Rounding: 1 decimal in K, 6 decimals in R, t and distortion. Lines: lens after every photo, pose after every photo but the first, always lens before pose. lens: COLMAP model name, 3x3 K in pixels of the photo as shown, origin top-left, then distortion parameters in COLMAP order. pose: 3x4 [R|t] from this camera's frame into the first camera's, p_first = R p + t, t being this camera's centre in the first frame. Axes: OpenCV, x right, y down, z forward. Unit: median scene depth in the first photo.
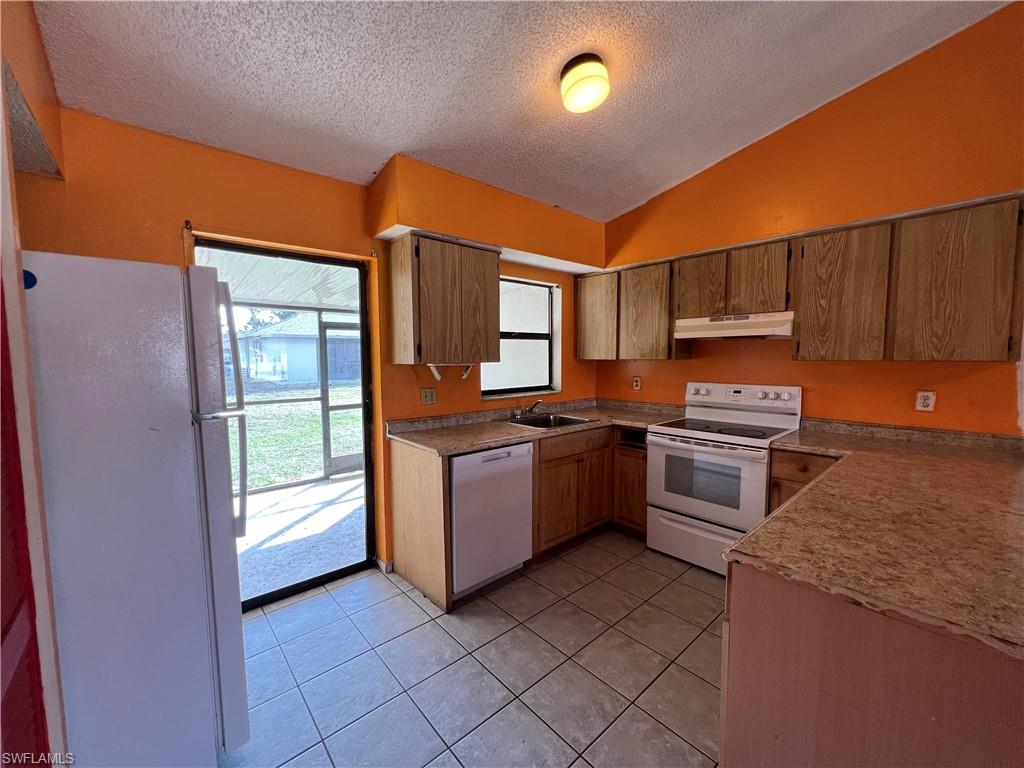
lens RADIAL K [[407.9, 0, 512.0], [0, 407.9, 384.0], [0, 0, 1]] dist [-0.000495, -0.000244]
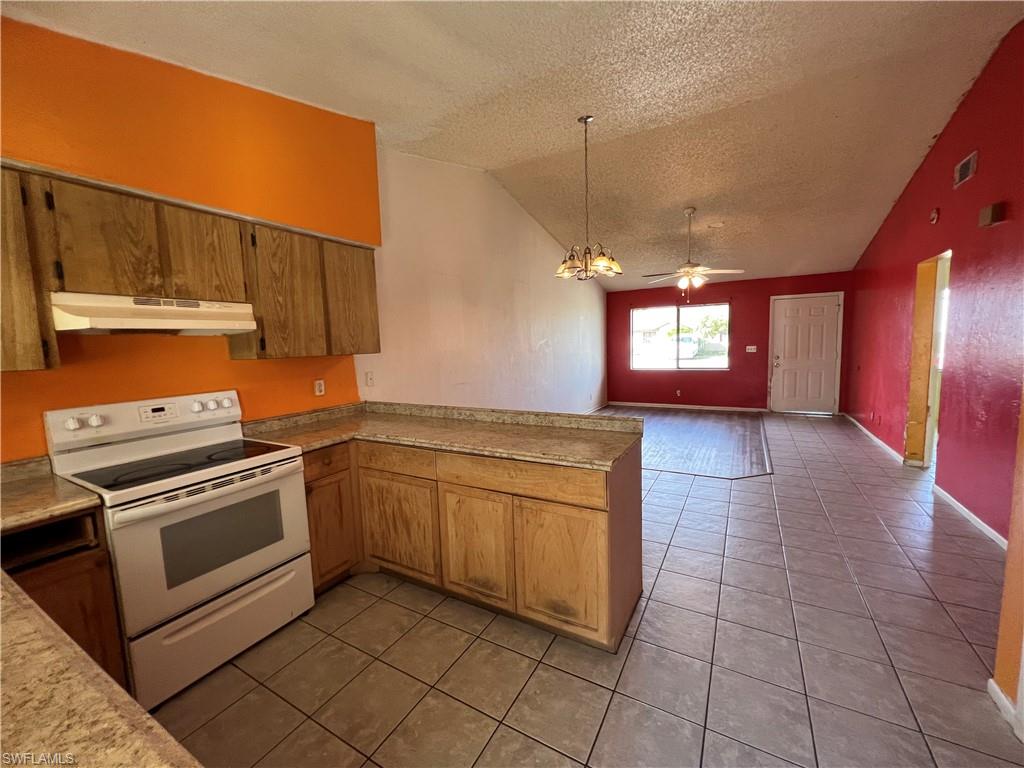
lens RADIAL K [[407.9, 0, 512.0], [0, 407.9, 384.0], [0, 0, 1]] dist [-0.000495, -0.000244]
pose [[-0.314072, -0.080241, 0.946002, -0.333830], [0.101478, 0.987876, 0.117483, -0.051524], [-0.943960, 0.132896, -0.302122, 0.732738]]
